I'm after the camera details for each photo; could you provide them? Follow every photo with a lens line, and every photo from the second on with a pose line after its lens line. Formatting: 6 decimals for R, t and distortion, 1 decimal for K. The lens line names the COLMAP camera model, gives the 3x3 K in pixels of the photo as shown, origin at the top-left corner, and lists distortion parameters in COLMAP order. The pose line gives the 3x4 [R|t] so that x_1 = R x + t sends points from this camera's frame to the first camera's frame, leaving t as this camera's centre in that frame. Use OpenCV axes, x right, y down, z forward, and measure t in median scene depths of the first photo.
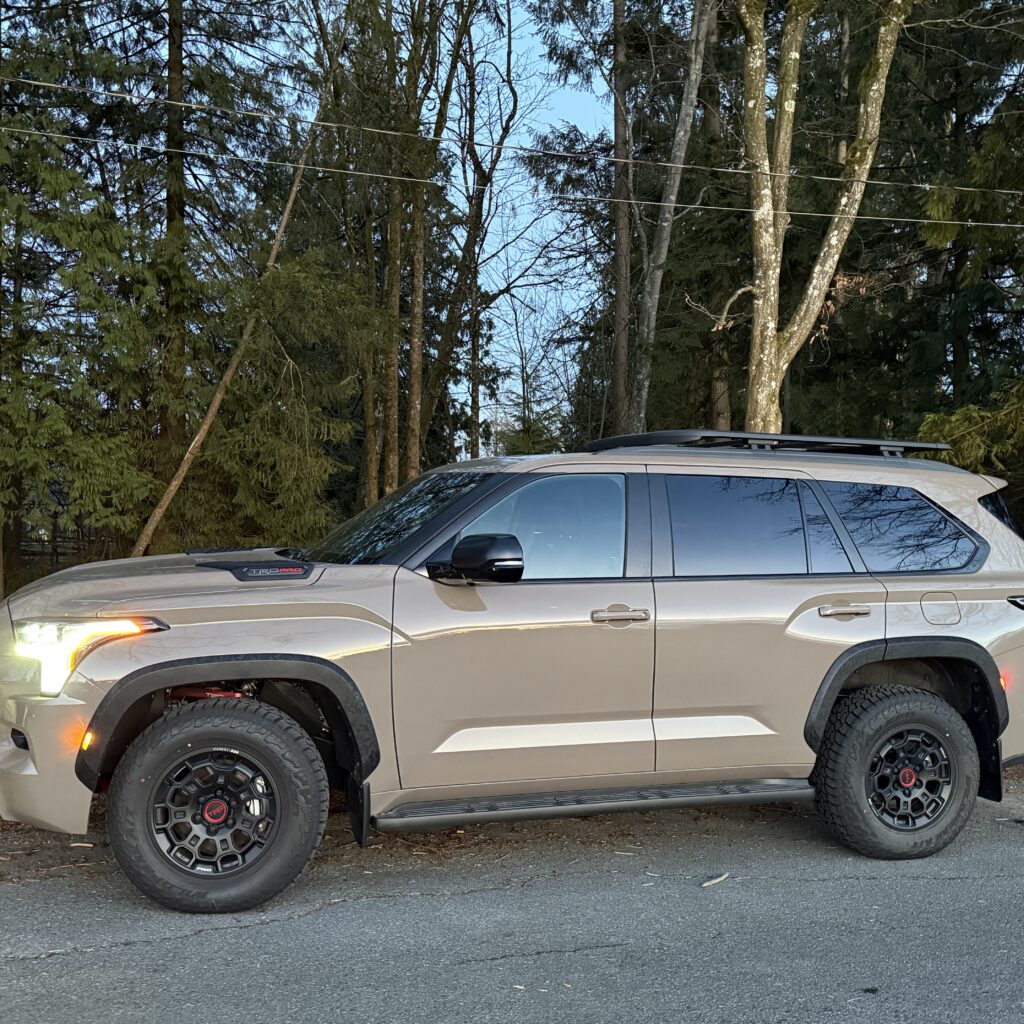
lens RADIAL K [[1113.0, 0, 512.3], [0, 1113.0, 499.5], [0, 0, 1]] dist [0.161374, -0.332506]
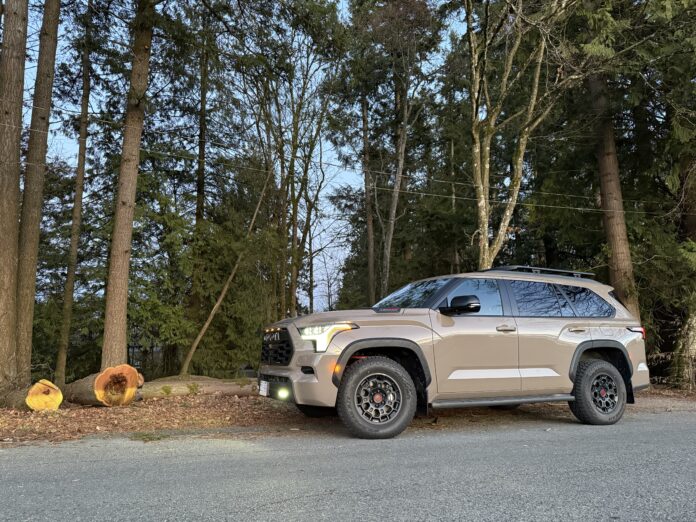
lens RADIAL K [[488.0, 0, 346.5], [0, 488.0, 257.3], [0, 0, 1]] dist [0.109105, -0.163373]
pose [[0.994933, -0.003694, 0.100476, -0.213103], [0.022018, 0.983073, -0.181888, 0.075564], [-0.098103, 0.183179, 0.978172, -0.082242]]
